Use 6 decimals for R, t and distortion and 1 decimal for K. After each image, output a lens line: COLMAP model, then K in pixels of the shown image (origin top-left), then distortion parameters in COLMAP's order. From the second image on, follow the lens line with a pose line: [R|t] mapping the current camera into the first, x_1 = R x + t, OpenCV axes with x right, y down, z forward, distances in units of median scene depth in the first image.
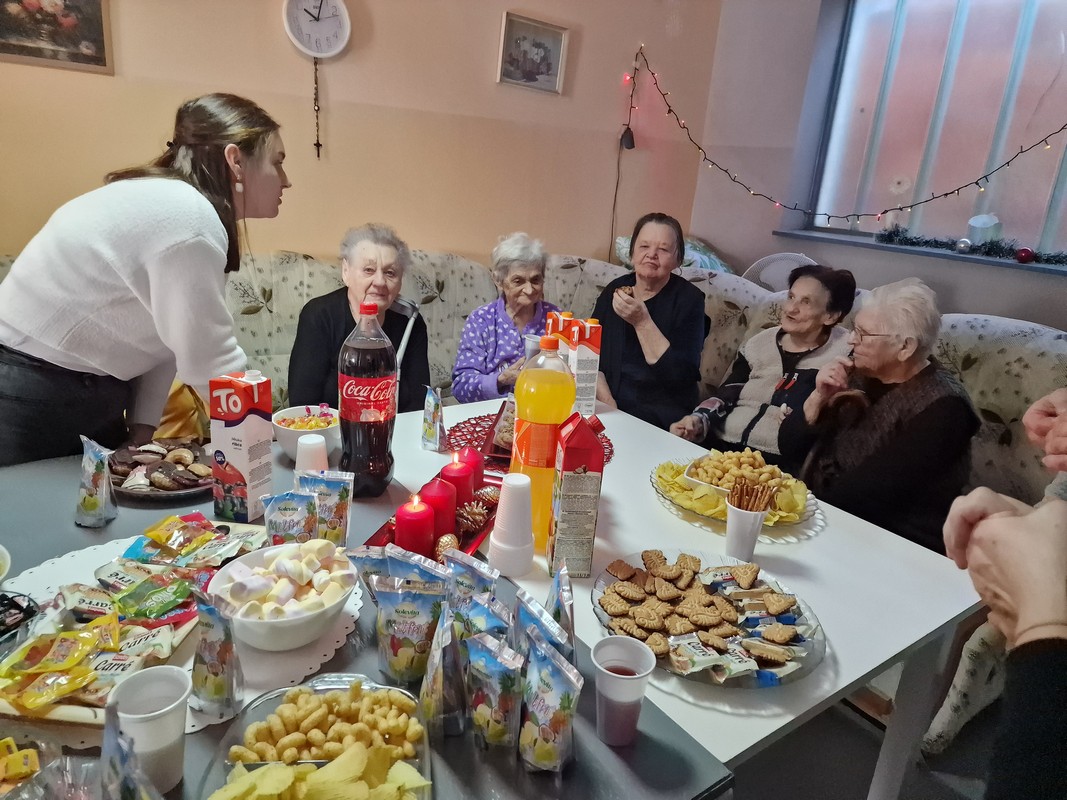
lens RADIAL K [[713.2, 0, 539.1], [0, 713.2, 392.2], [0, 0, 1]] dist [0.074518, -0.067527]
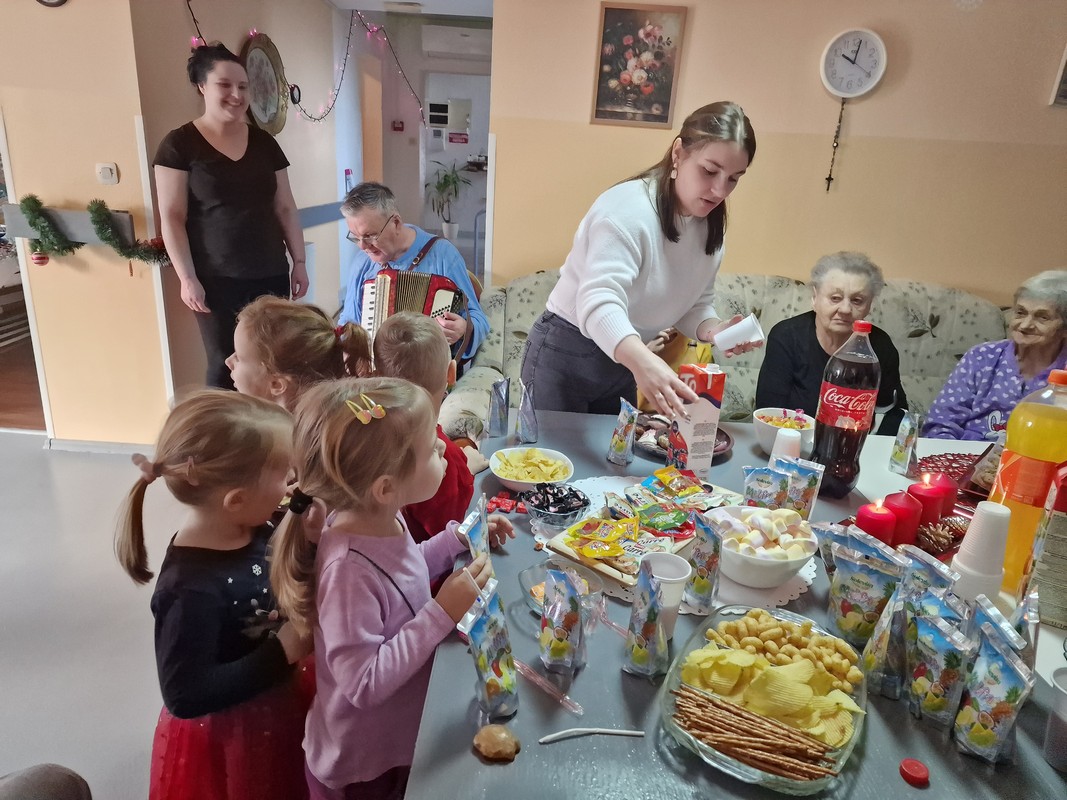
lens RADIAL K [[711.6, 0, 536.2], [0, 711.6, 389.1], [0, 0, 1]] dist [0.069340, -0.060110]
pose [[0.802459, 0.151795, -0.577077, 0.013376], [-0.177266, 0.984085, 0.012356, 0.057151], [0.569768, 0.092380, 0.816596, -0.193232]]
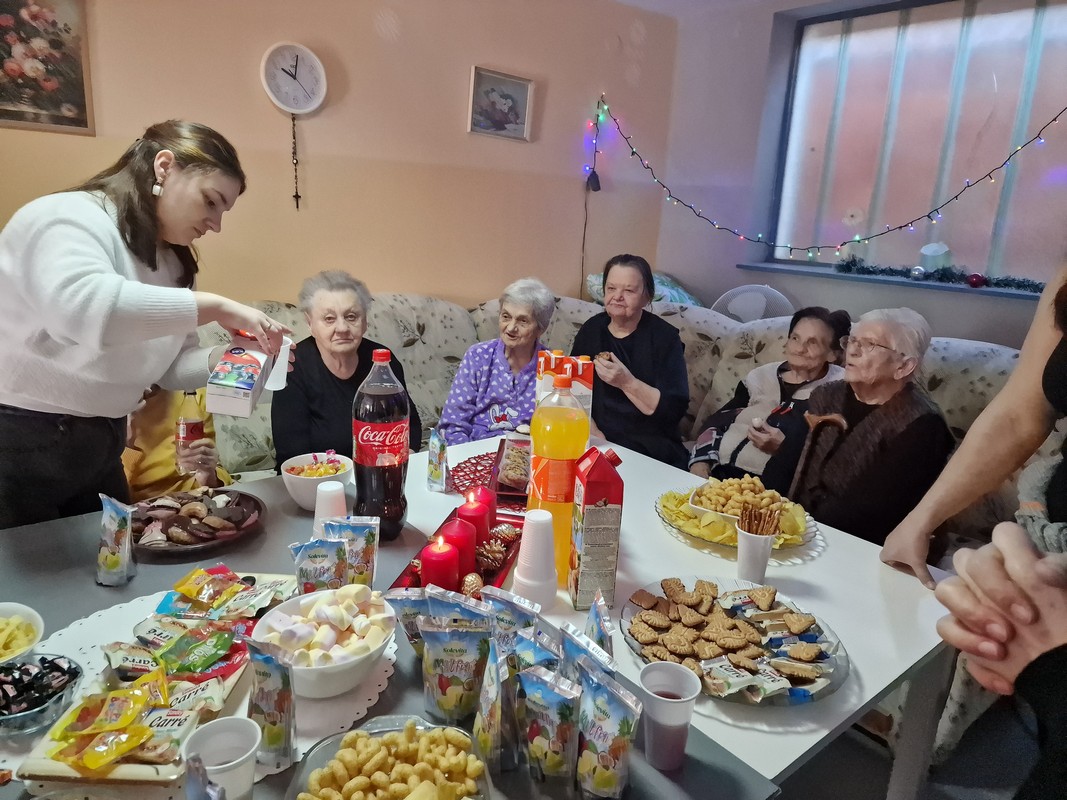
lens RADIAL K [[711.6, 0, 536.2], [0, 711.6, 389.1], [0, 0, 1]] dist [0.069340, -0.060110]
pose [[0.997927, -0.041645, 0.049060, -0.073615], [0.044235, 0.997617, -0.052941, -0.005207], [-0.046739, 0.055001, 0.997392, -0.034768]]
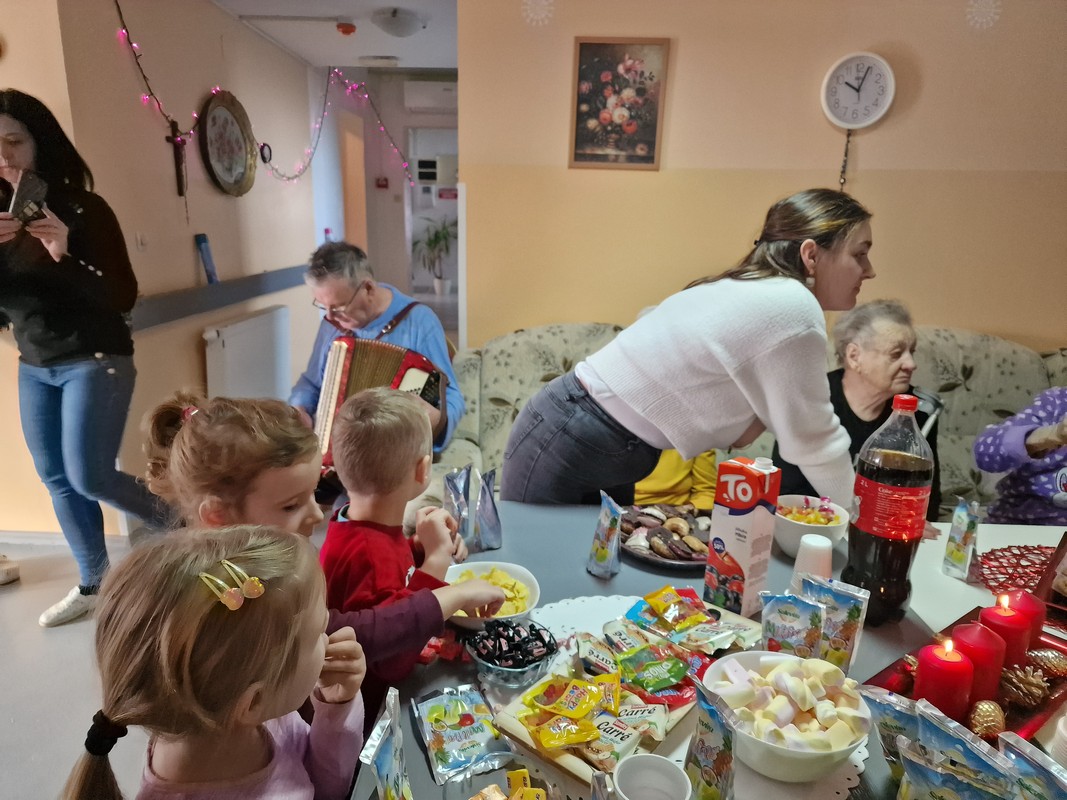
lens RADIAL K [[722.8, 0, 520.1], [0, 722.8, 404.7], [0, 0, 1]] dist [0.054371, -0.049391]
pose [[0.790777, 0.096471, -0.604454, -0.079447], [-0.146739, 0.988584, -0.034192, -0.014500], [0.594255, 0.115735, 0.795906, 0.038700]]
